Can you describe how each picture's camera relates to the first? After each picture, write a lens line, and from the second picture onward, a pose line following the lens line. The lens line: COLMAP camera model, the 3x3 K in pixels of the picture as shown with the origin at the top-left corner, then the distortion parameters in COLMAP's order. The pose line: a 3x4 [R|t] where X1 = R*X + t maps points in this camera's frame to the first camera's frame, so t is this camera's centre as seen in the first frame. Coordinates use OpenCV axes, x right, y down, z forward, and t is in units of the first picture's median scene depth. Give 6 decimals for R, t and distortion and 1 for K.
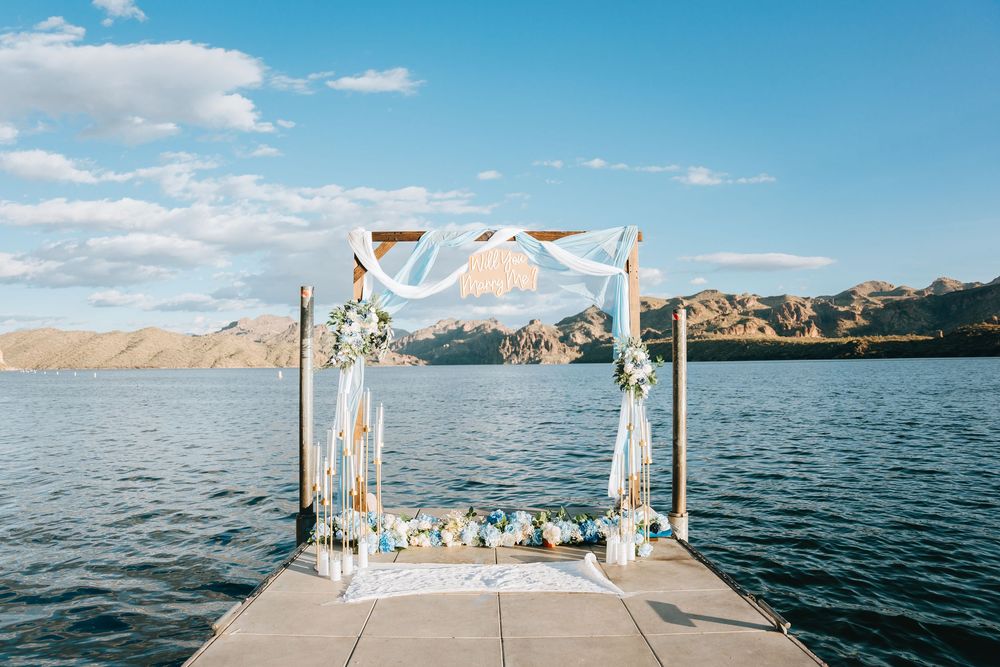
lens RADIAL K [[561.5, 0, 494.5], [0, 561.5, 349.8], [0, 0, 1]] dist [-0.088183, -0.000666]
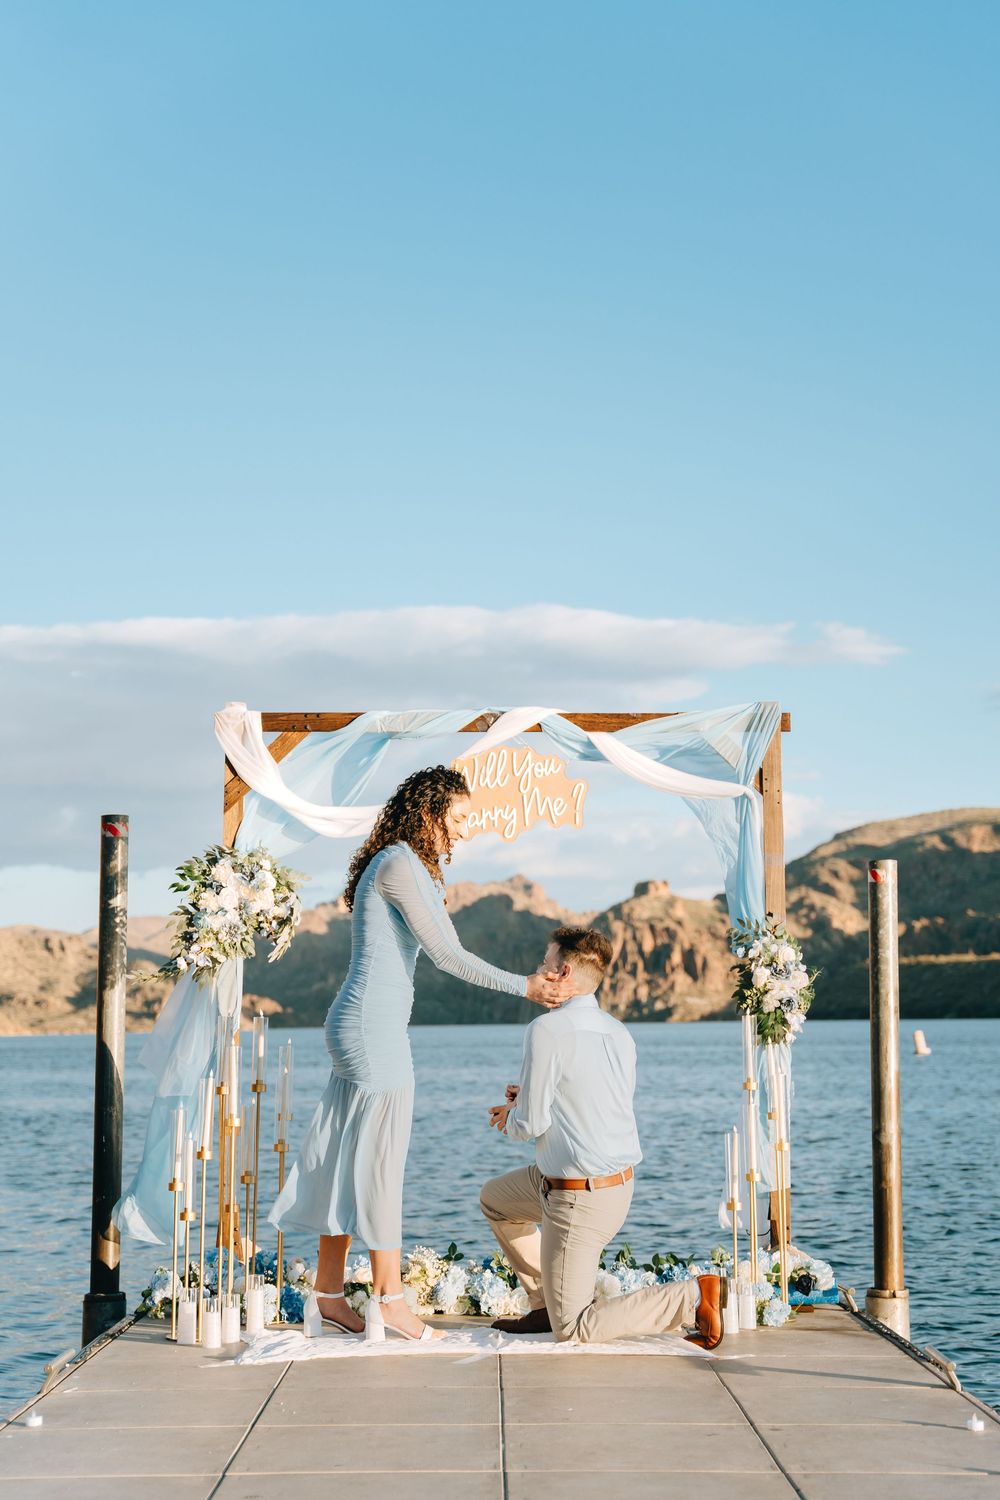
lens RADIAL K [[2471.4, 0, 512.5], [0, 2471.4, 785.9], [0, 0, 1]] dist [0.142362, 0.000000]
pose [[0.999885, -0.001696, -0.015102, 0.047006], [0.000312, 0.995831, -0.091215, 0.064338], [0.015194, 0.091200, 0.995717, -1.285471]]
